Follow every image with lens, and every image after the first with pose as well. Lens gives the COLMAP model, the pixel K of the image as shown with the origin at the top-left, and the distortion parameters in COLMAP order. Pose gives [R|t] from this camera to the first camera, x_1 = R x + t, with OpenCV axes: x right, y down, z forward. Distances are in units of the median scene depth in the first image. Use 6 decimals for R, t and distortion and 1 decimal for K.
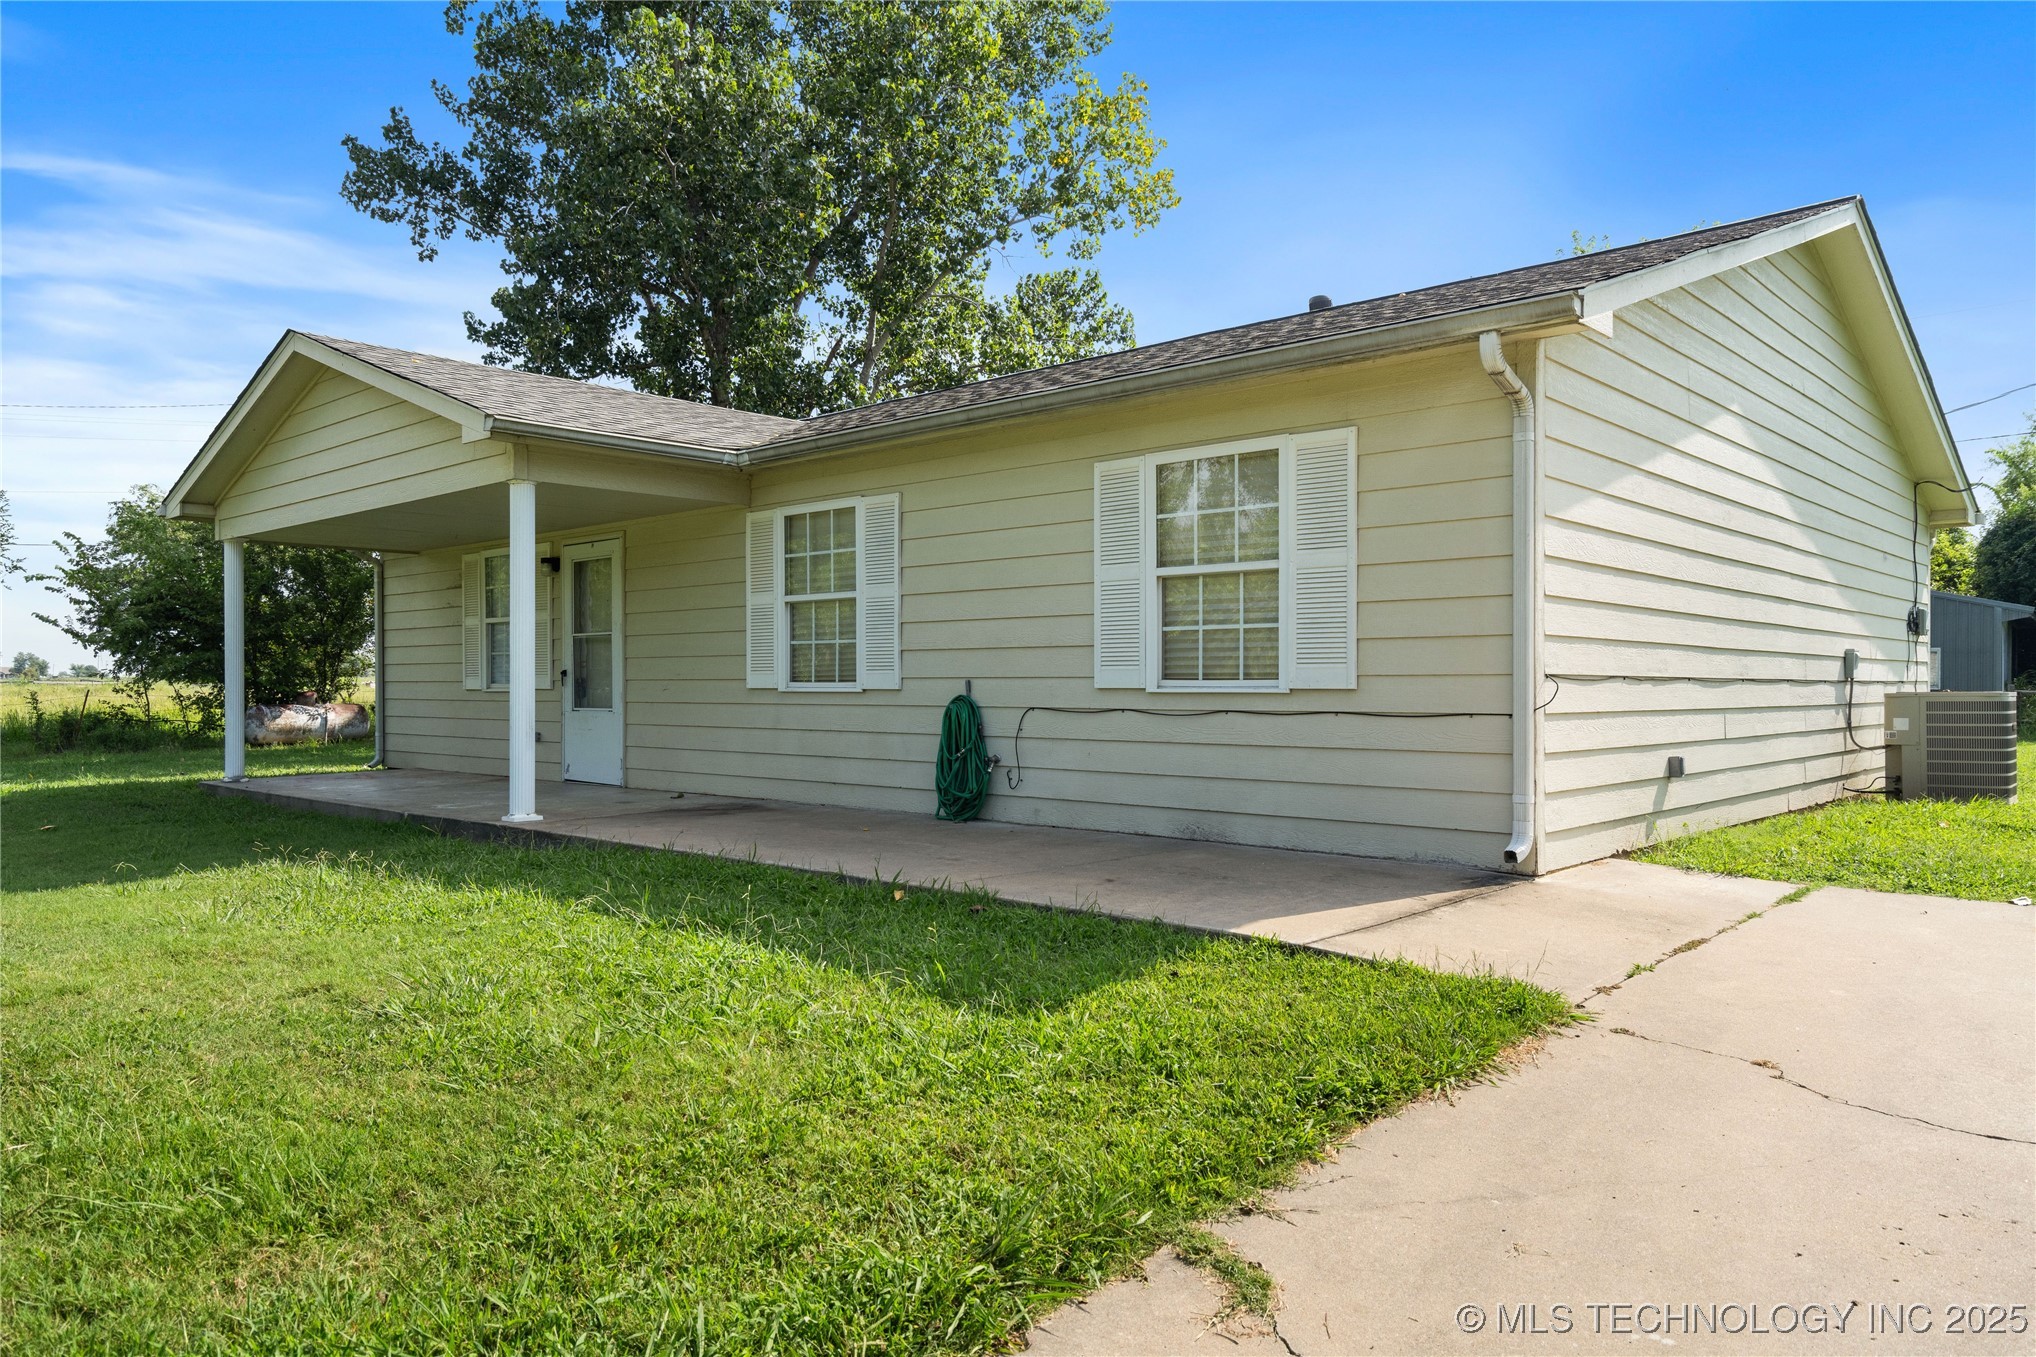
lens RADIAL K [[1304.6, 0, 1021.3], [0, 1304.6, 683.8], [0, 0, 1]] dist [-0.018832, 0.035165]
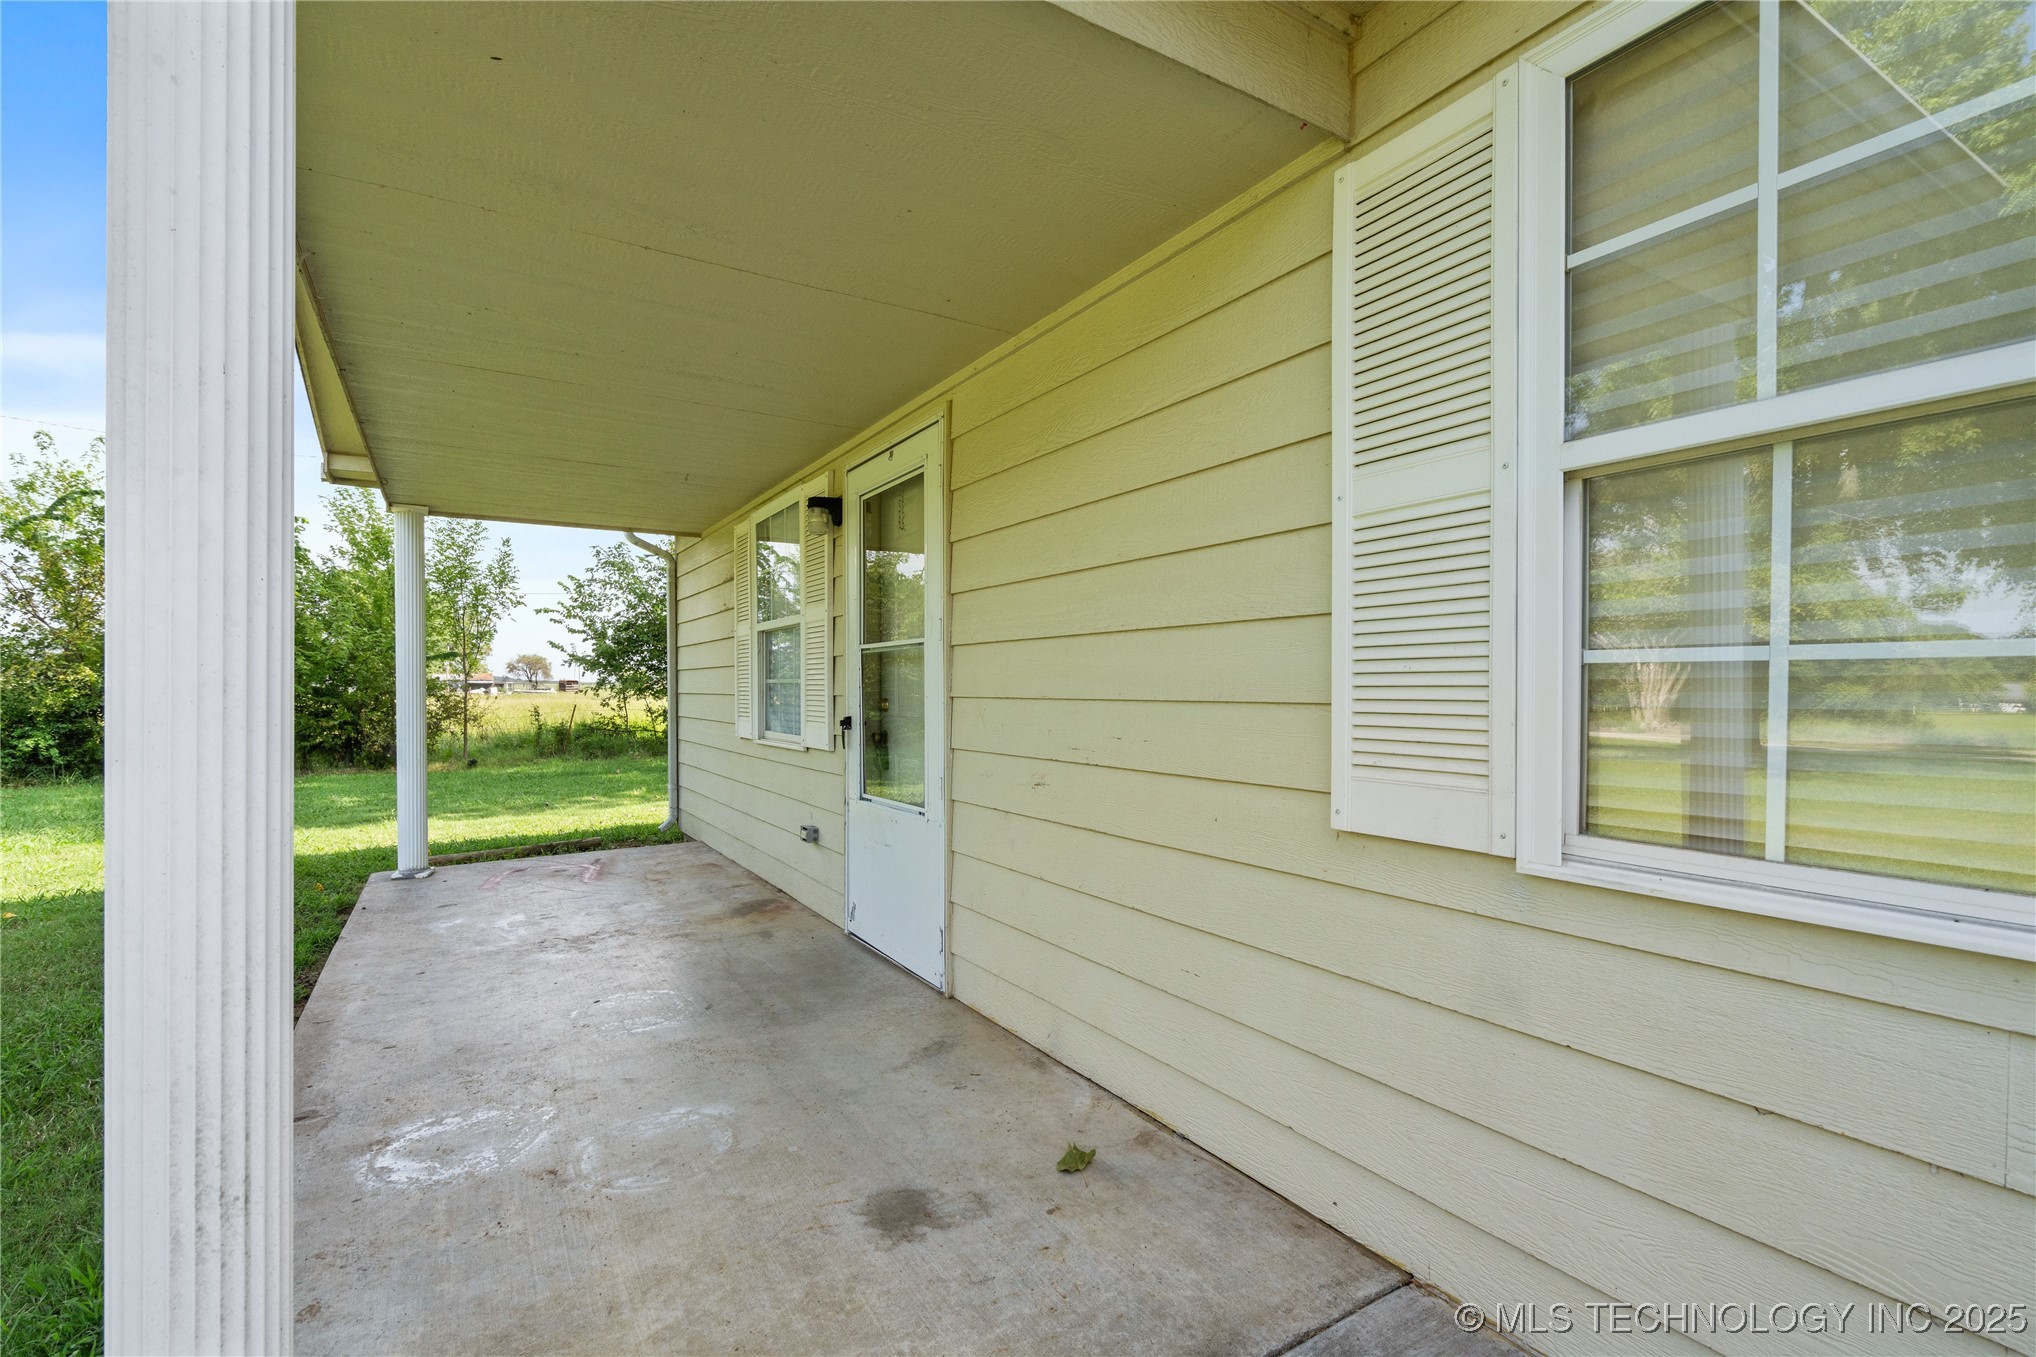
lens RADIAL K [[939.2, 0, 1013.7], [0, 939.2, 687.1], [0, 0, 1]] dist [-0.030855, 0.007182]
pose [[0.956136, 0.001115, -0.292922, -0.182204], [-0.001952, 0.999995, -0.002563, -0.021109], [0.292918, 0.003023, 0.956133, 0.669945]]
